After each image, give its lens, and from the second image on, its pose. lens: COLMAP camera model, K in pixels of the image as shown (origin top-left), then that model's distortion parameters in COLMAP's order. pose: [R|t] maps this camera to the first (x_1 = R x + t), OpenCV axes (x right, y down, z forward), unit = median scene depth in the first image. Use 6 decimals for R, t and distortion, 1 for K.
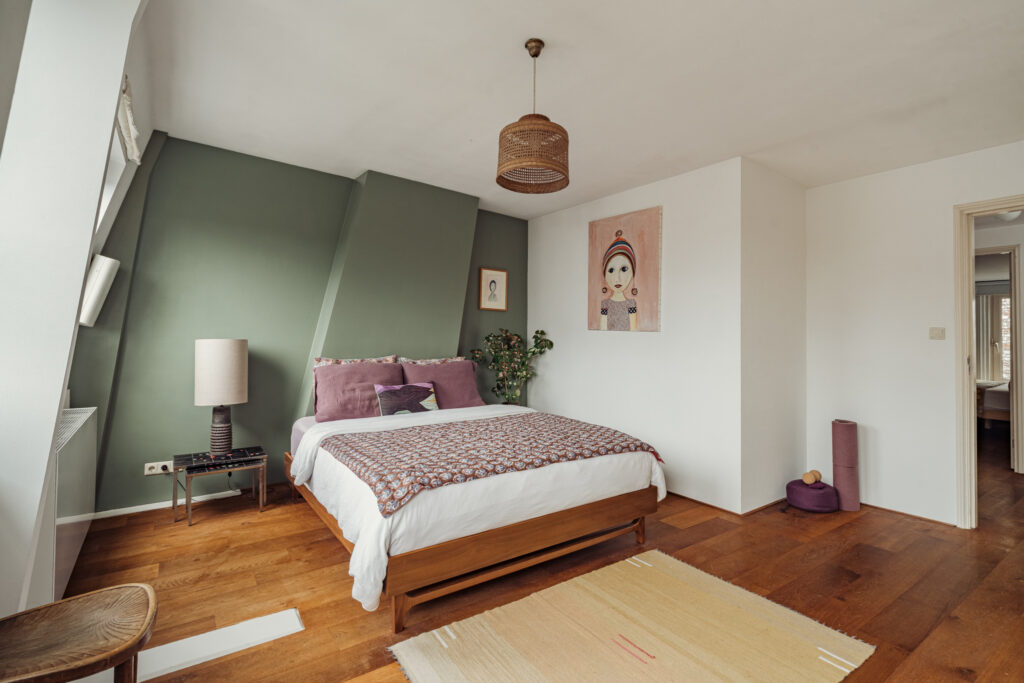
lens RADIAL K [[491.5, 0, 509.9], [0, 491.5, 324.3], [0, 0, 1]] dist [0.004620, 0.002097]
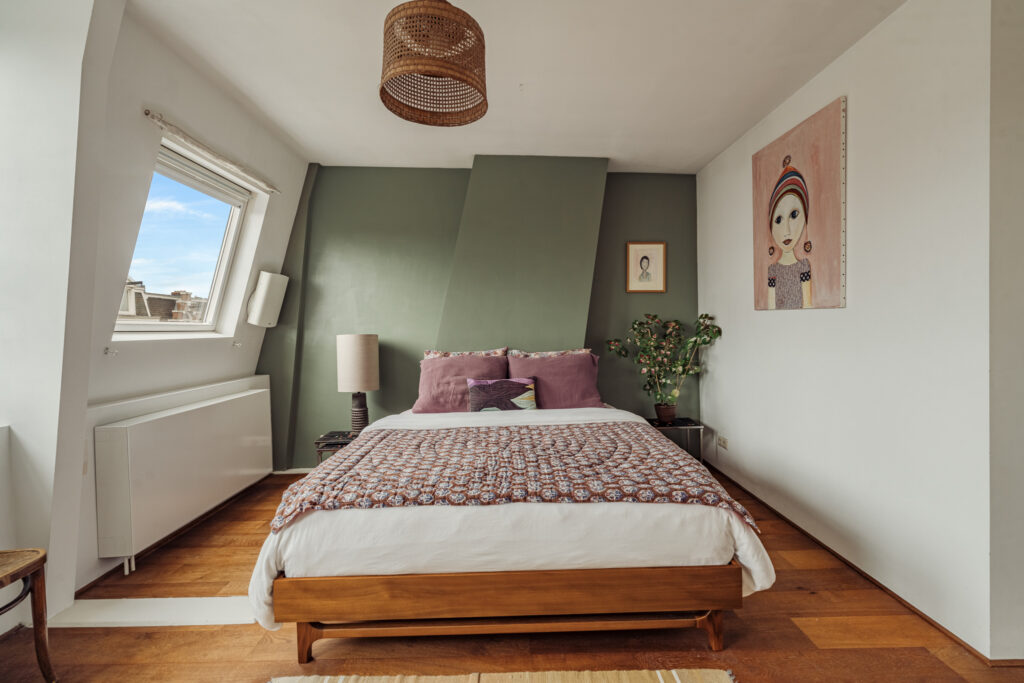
lens RADIAL K [[464.8, 0, 510.4], [0, 464.8, 337.0], [0, 0, 1]] dist [-0.001880, 0.001322]
pose [[0.818145, -0.016976, -0.574761, 0.294937], [0.043277, 0.998547, 0.032110, 0.015217], [0.573381, -0.051144, 0.817691, 0.290457]]
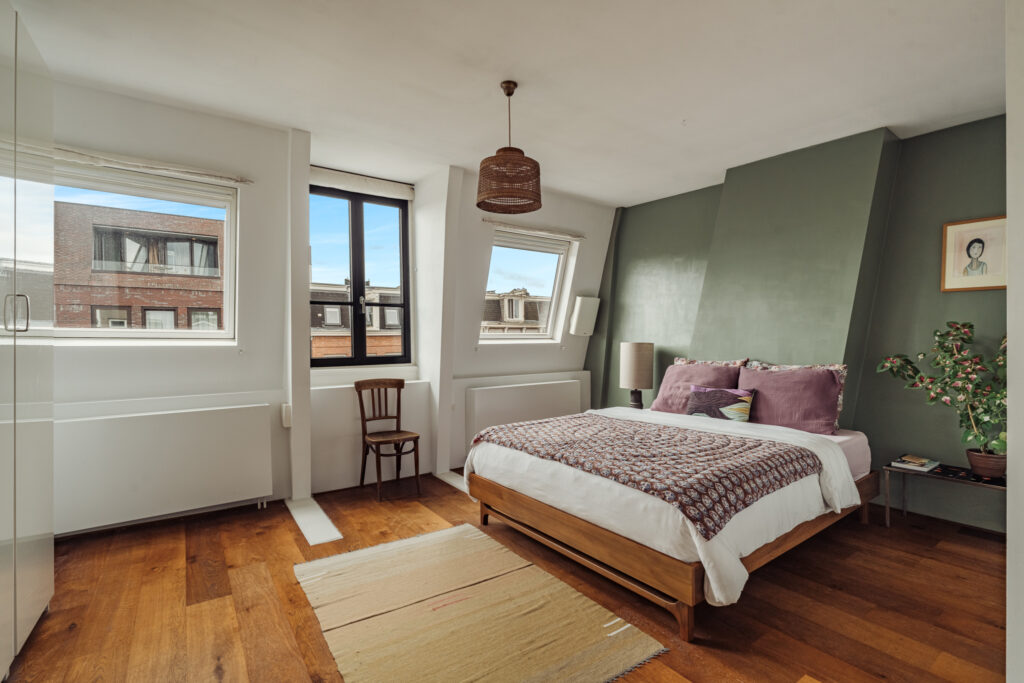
lens RADIAL K [[464.8, 0, 510.6], [0, 464.8, 350.9], [0, 0, 1]] dist [-0.001880, 0.001322]
pose [[0.008846, 0.011162, -0.999899, 0.664372], [0.033194, 0.999383, 0.011449, 0.024358], [0.999410, -0.033292, 0.008470, 0.568600]]
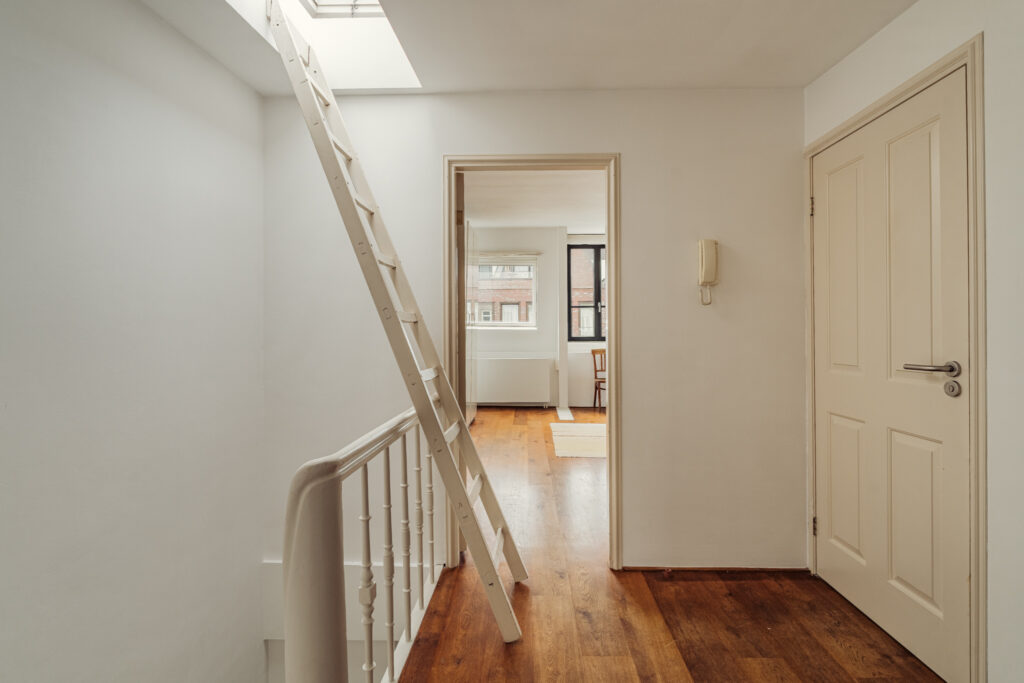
lens RADIAL K [[464.8, 0, 517.7], [0, 464.8, 332.5], [0, 0, 1]] dist [-0.001880, 0.001322]
pose [[-0.582676, 0.001168, -0.812704, 1.309968], [0.019248, 0.999738, -0.012364, 0.039720], [0.812477, -0.022847, -0.582546, 1.061655]]
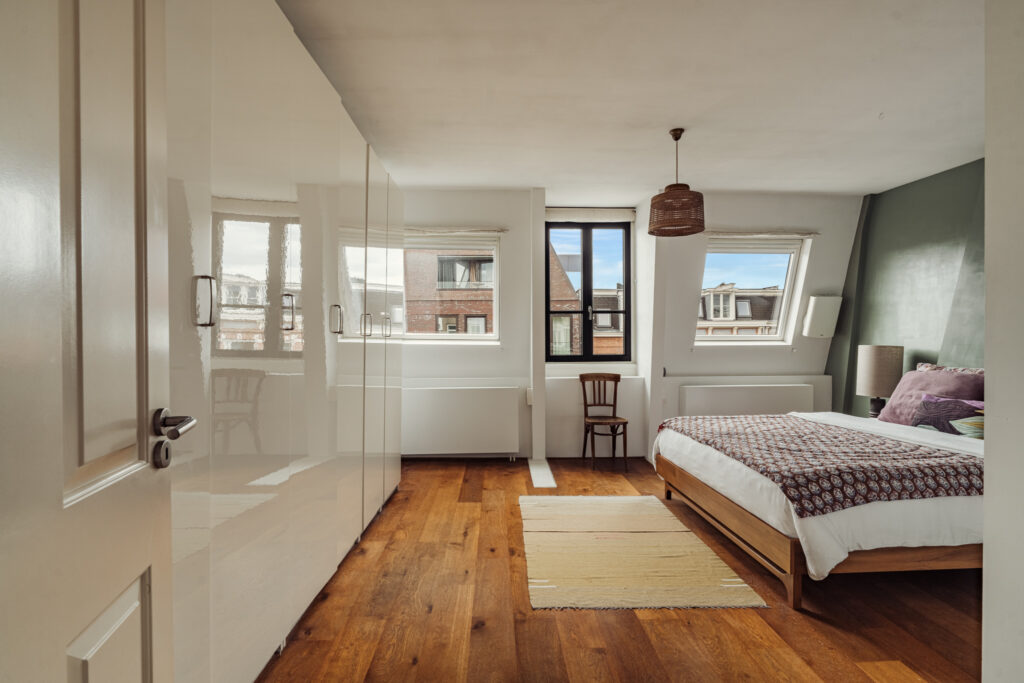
lens RADIAL K [[464.8, 0, 519.6], [0, 464.8, 351.2], [0, 0, 1]] dist [-0.001880, 0.001322]
pose [[-0.524927, 0.005696, -0.851128, 0.817181], [0.017261, 0.999843, -0.003955, 0.030247], [0.850972, -0.016767, -0.524943, 0.758493]]
